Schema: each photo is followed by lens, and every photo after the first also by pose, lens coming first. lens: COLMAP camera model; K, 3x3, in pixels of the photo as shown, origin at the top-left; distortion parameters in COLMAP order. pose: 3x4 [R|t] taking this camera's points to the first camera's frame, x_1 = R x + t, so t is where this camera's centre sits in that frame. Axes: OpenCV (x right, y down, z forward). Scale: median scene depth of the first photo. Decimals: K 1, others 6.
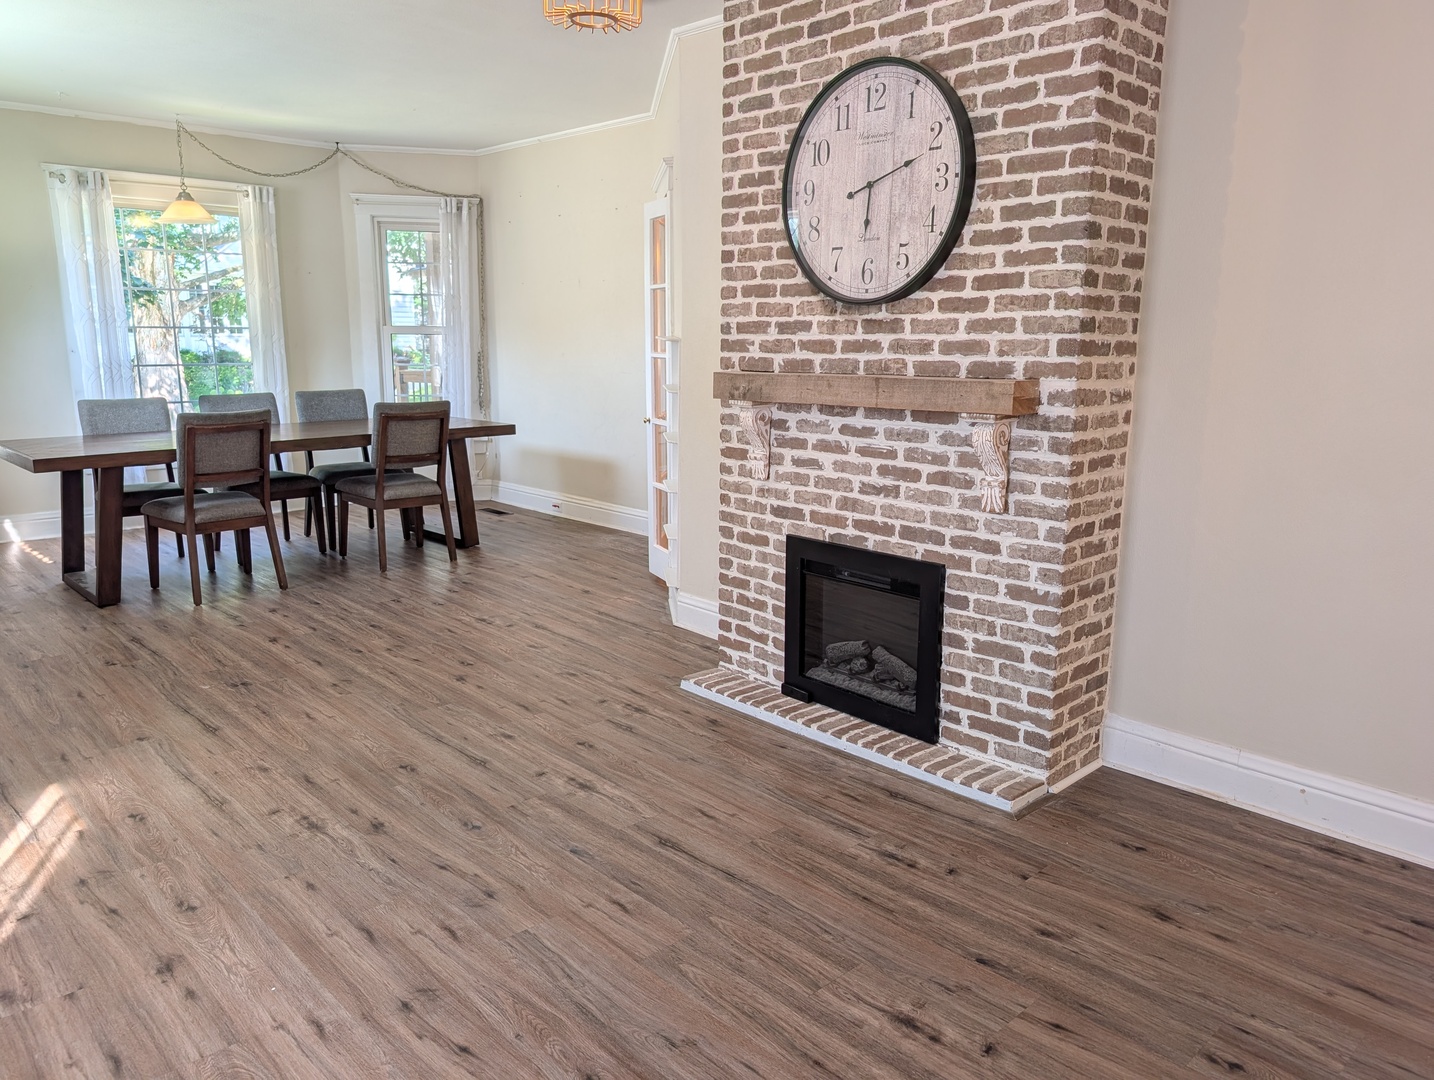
lens RADIAL K [[1036.6, 0, 729.0], [0, 1036.6, 544.2], [0, 0, 1]] dist [0.037243, -0.040499]
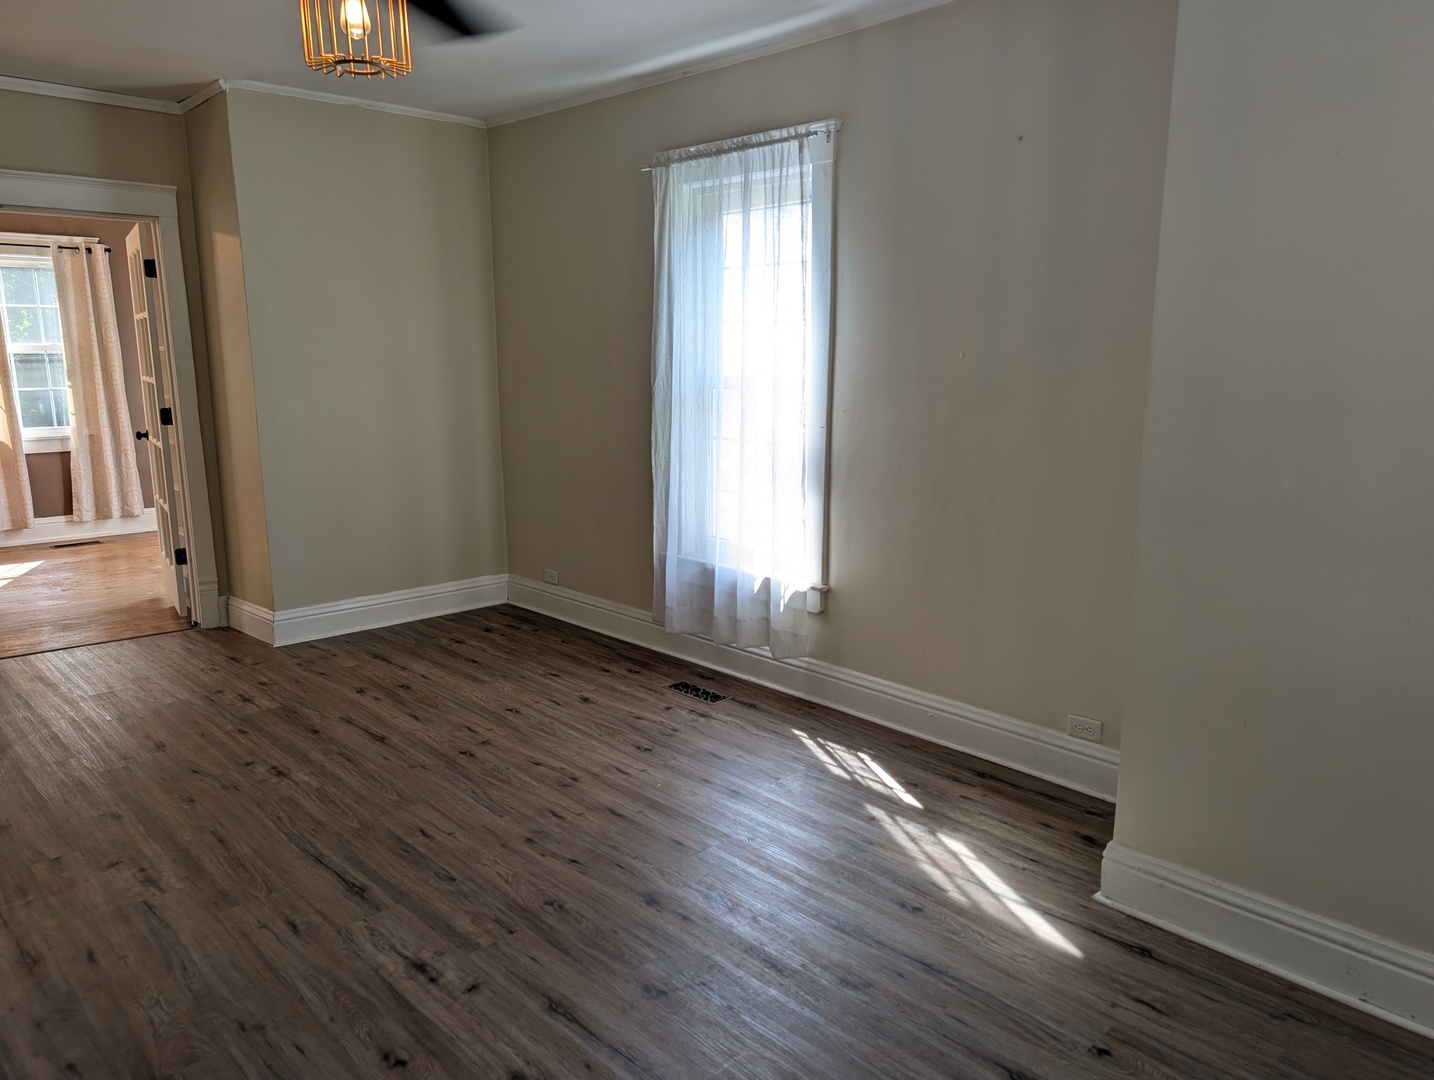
lens RADIAL K [[1028.1, 0, 733.6], [0, 1028.1, 550.1], [0, 0, 1]] dist [-0.002644, 0.003792]
pose [[-0.999950, -0.003504, -0.009342, -0.315793], [-0.006837, 0.922568, 0.385774, -0.305889], [0.007267, 0.385818, -0.922546, 1.371996]]
